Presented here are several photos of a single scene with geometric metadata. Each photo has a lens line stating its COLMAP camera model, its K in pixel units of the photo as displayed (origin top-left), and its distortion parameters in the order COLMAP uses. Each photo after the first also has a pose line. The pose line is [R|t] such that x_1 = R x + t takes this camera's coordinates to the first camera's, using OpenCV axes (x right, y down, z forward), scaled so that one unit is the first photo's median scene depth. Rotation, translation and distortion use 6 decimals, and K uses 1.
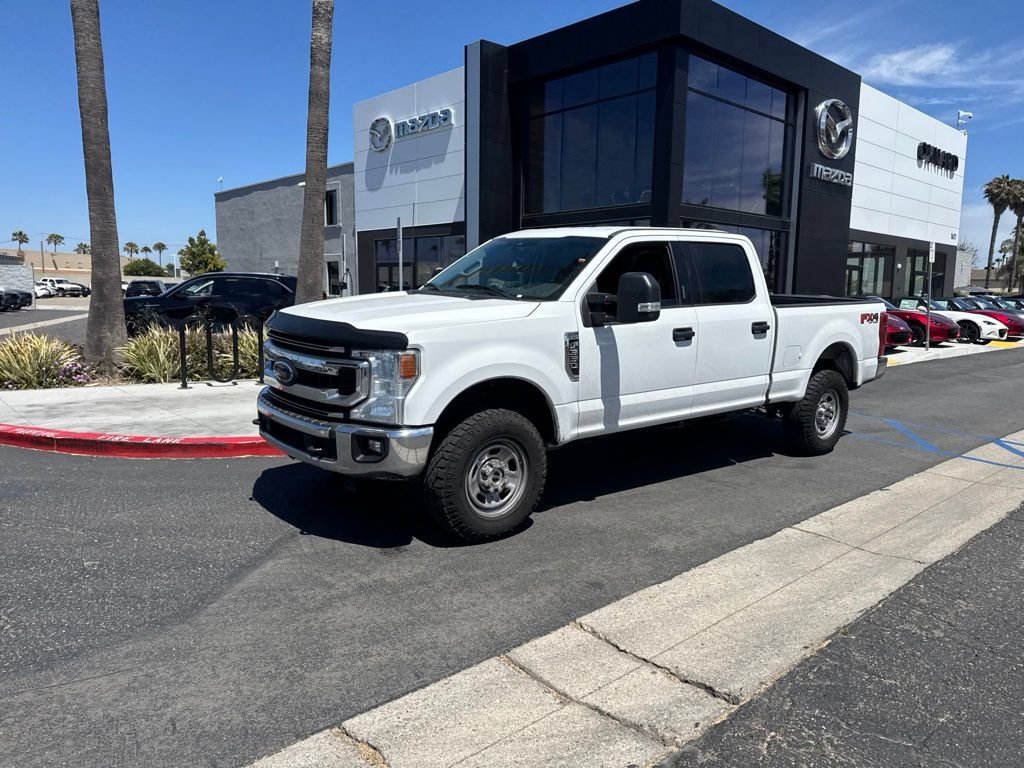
lens RADIAL K [[717.4, 0, 510.4], [0, 717.4, 381.5], [0, 0, 1]] dist [0.044134, -0.055970]
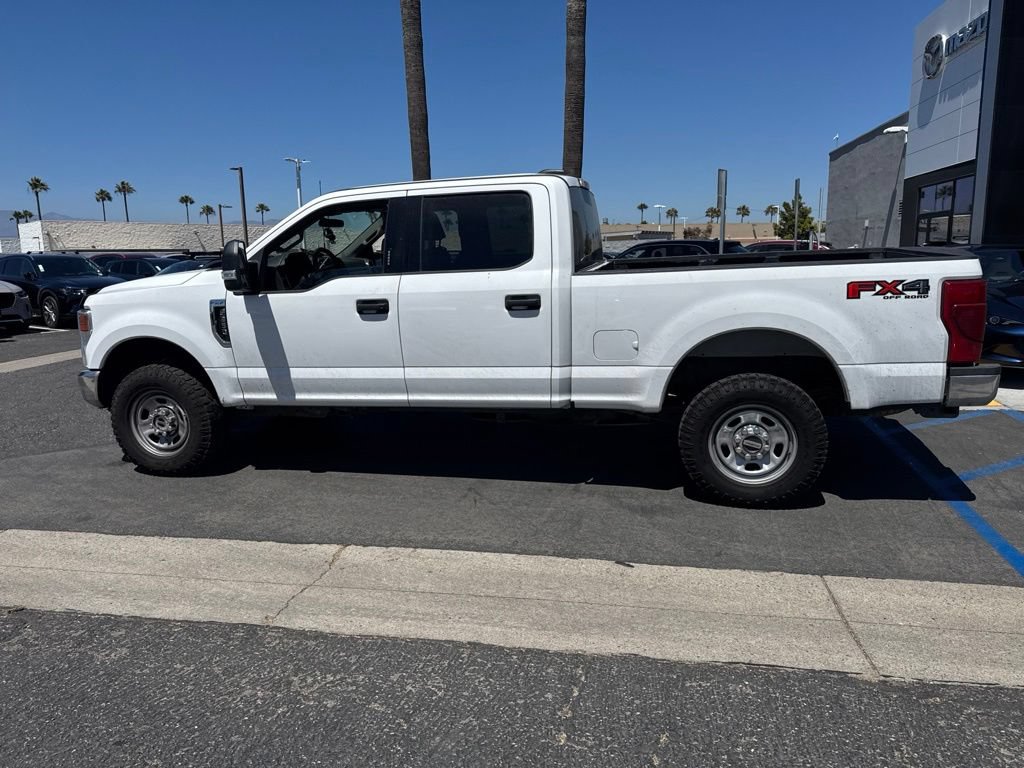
lens RADIAL K [[717.4, 0, 508.6], [0, 717.4, 380.3], [0, 0, 1]] dist [0.044134, -0.055970]
pose [[0.607369, 0.107349, -0.787133, 1.086324], [-0.069275, 0.994211, 0.082136, -0.062799], [0.791393, 0.004642, 0.611290, 0.627496]]
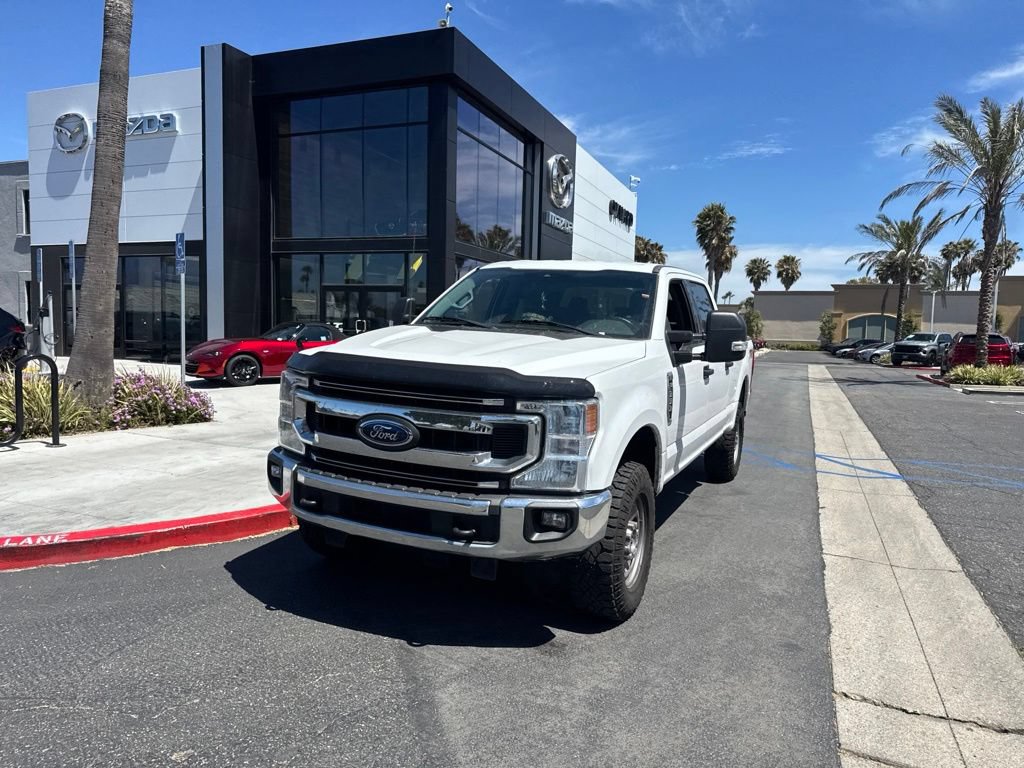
lens RADIAL K [[717.4, 0, 513.8], [0, 717.4, 379.9], [0, 0, 1]] dist [0.044134, -0.055970]
pose [[0.900506, -0.023004, 0.434234, -0.456071], [0.042825, 0.998437, -0.035917, -0.031958], [-0.432729, 0.050940, 0.900084, 0.225754]]
